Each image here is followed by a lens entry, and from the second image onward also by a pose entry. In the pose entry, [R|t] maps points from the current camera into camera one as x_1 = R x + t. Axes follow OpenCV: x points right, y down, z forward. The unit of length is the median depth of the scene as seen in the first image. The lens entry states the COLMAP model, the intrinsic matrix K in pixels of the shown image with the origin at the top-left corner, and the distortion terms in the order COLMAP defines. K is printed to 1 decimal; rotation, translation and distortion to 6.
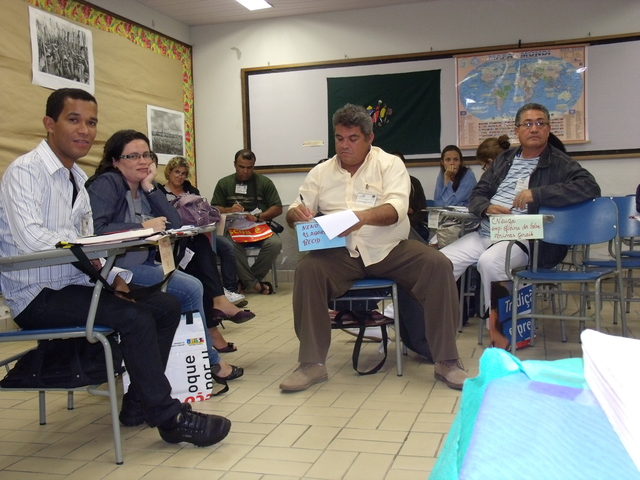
lens RADIAL K [[737.2, 0, 322.5], [0, 737.2, 230.1], [0, 0, 1]] dist [-0.023122, 0.229807]
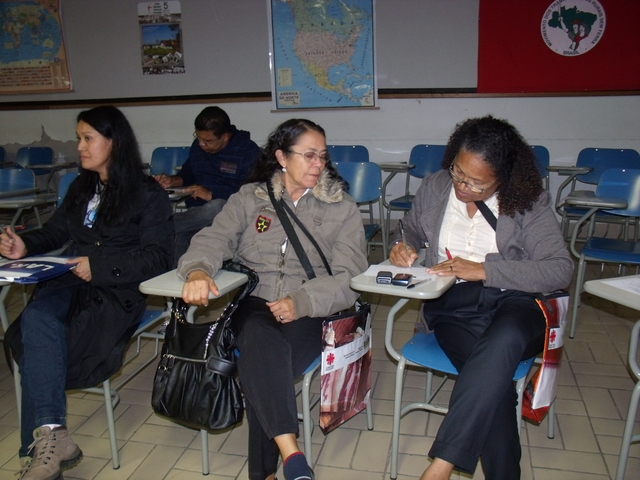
lens RADIAL K [[622.2, 0, 320.0], [0, 622.2, 240.0], [0, 0, 1]] dist [-0.142851, 0.252213]
pose [[0.999214, -0.012906, 0.037474, 0.651732], [0.004662, 0.977209, 0.212227, -0.093721], [-0.039359, -0.211886, 0.976502, 0.120316]]
